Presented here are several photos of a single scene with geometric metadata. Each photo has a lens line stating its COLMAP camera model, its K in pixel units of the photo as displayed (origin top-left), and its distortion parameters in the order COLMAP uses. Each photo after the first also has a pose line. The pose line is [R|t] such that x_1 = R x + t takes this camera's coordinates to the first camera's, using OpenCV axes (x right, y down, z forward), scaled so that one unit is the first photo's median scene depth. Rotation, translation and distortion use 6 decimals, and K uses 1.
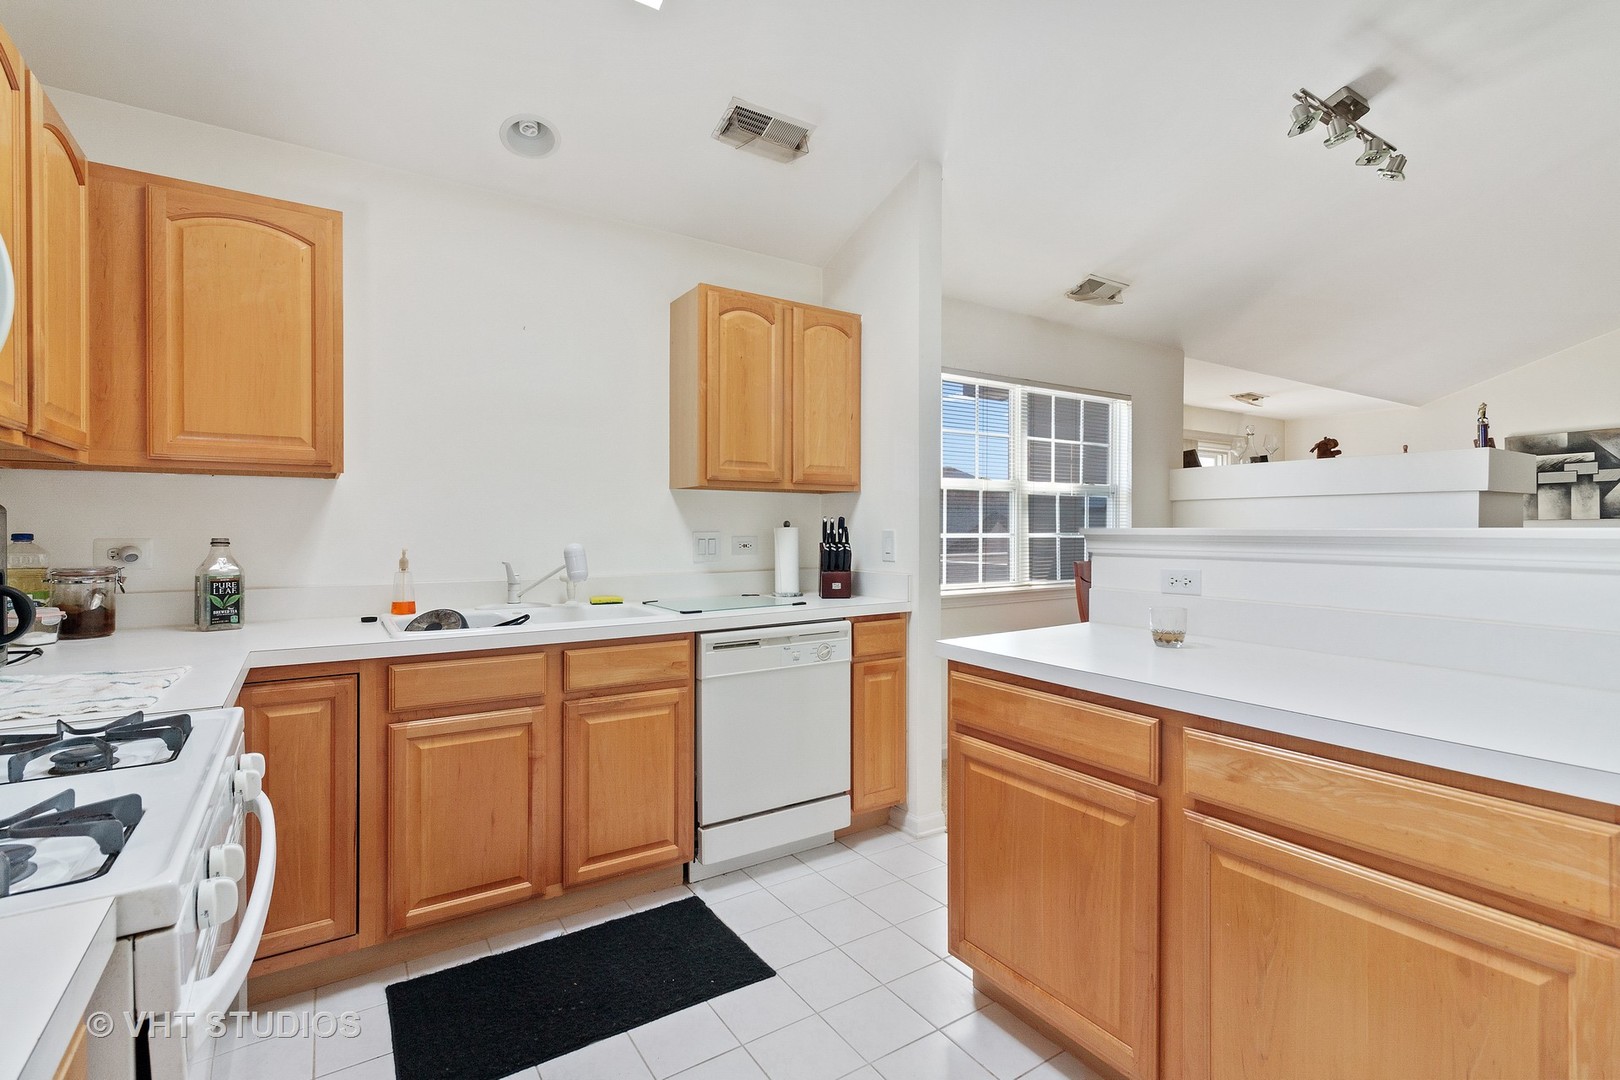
lens RADIAL K [[746.8, 0, 806.0], [0, 746.8, 536.8], [0, 0, 1]] dist [-0.002172, 0.000705]
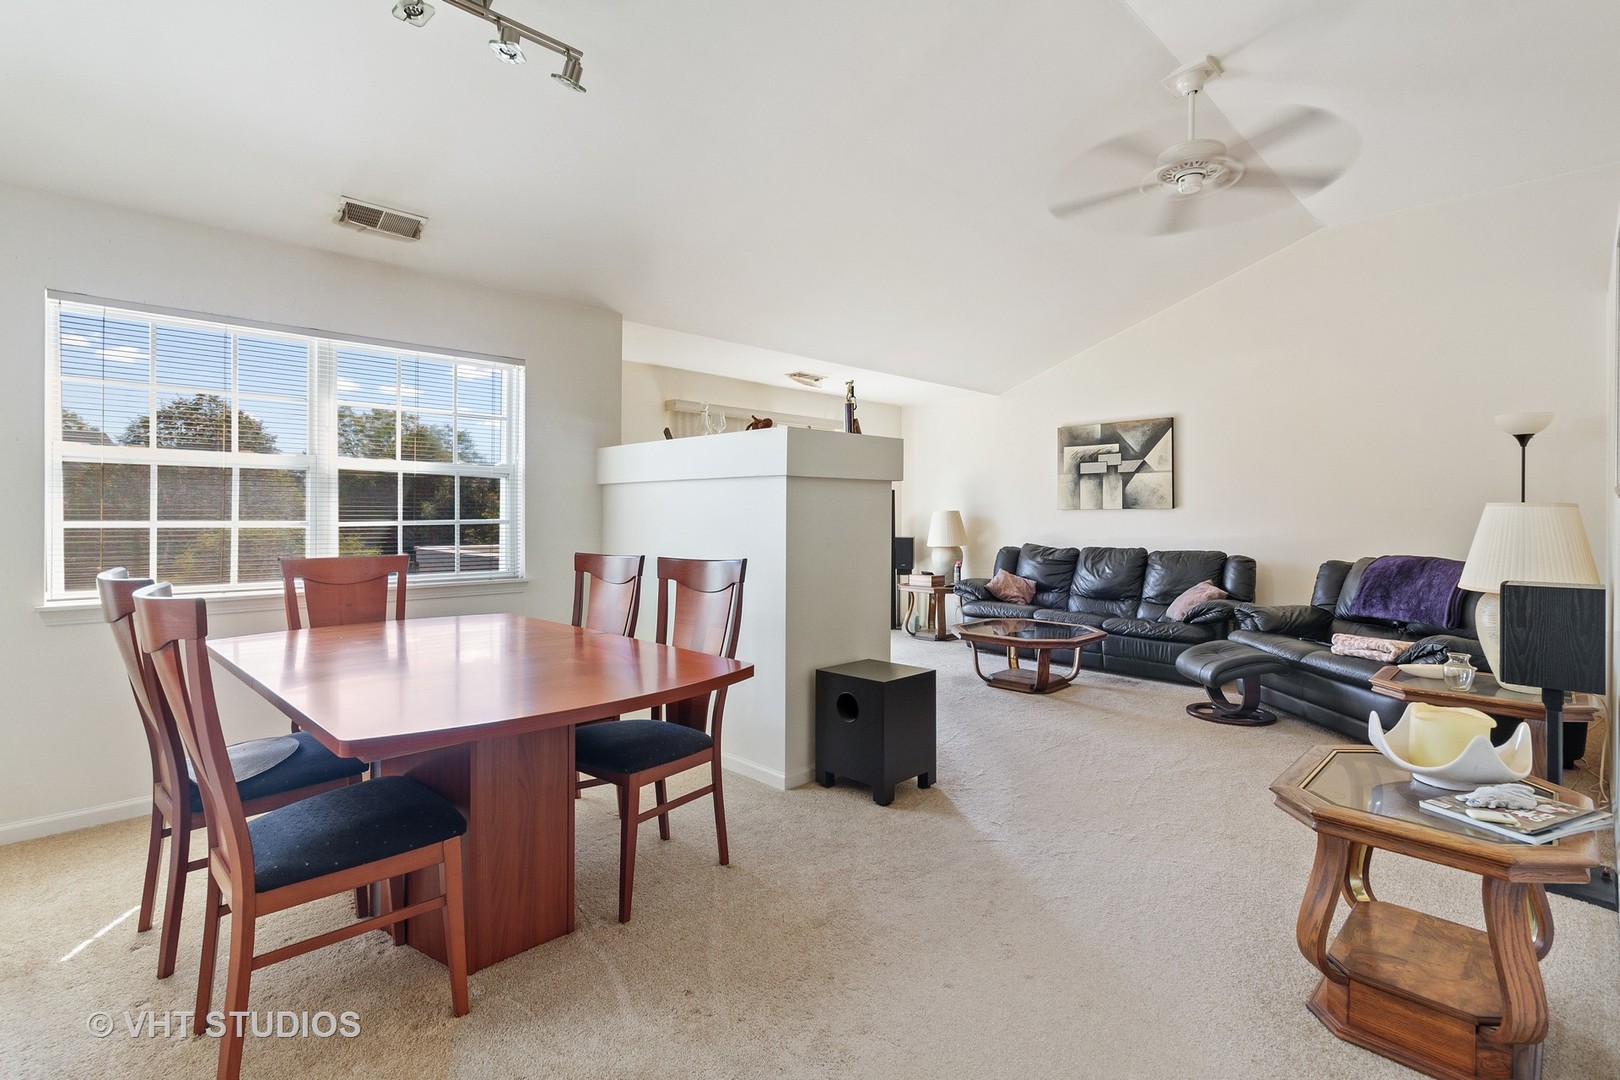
lens RADIAL K [[746.8, 0, 810.5], [0, 746.8, 528.5], [0, 0, 1]] dist [-0.002172, 0.000705]
pose [[0.980191, 0.003087, 0.198030, 0.433522], [-0.005490, 0.999918, 0.011585, -0.006253], [-0.197978, -0.012442, 0.980128, 0.072991]]
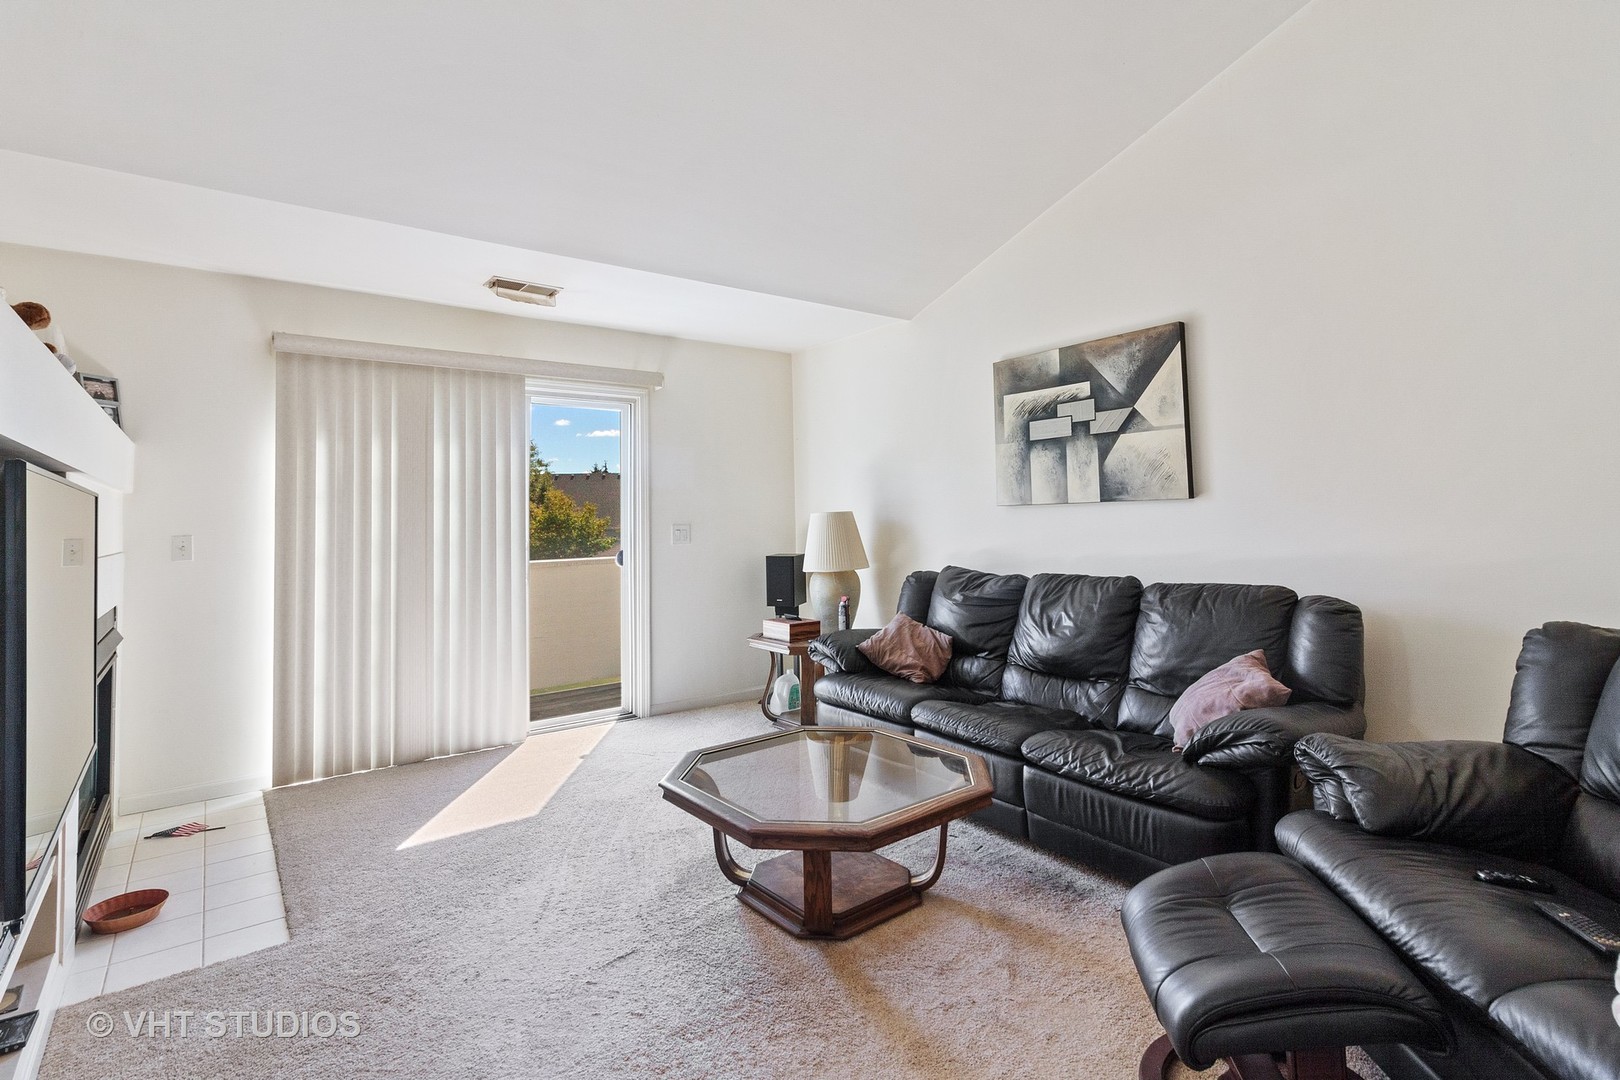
lens RADIAL K [[746.8, 0, 845.5], [0, 746.8, 496.1], [0, 0, 1]] dist [-0.002172, 0.000705]
pose [[0.995962, -0.014373, 0.088621, 0.819709], [0.017496, 0.999249, -0.034573, -0.012009], [-0.088057, 0.035983, 0.995465, 0.462273]]
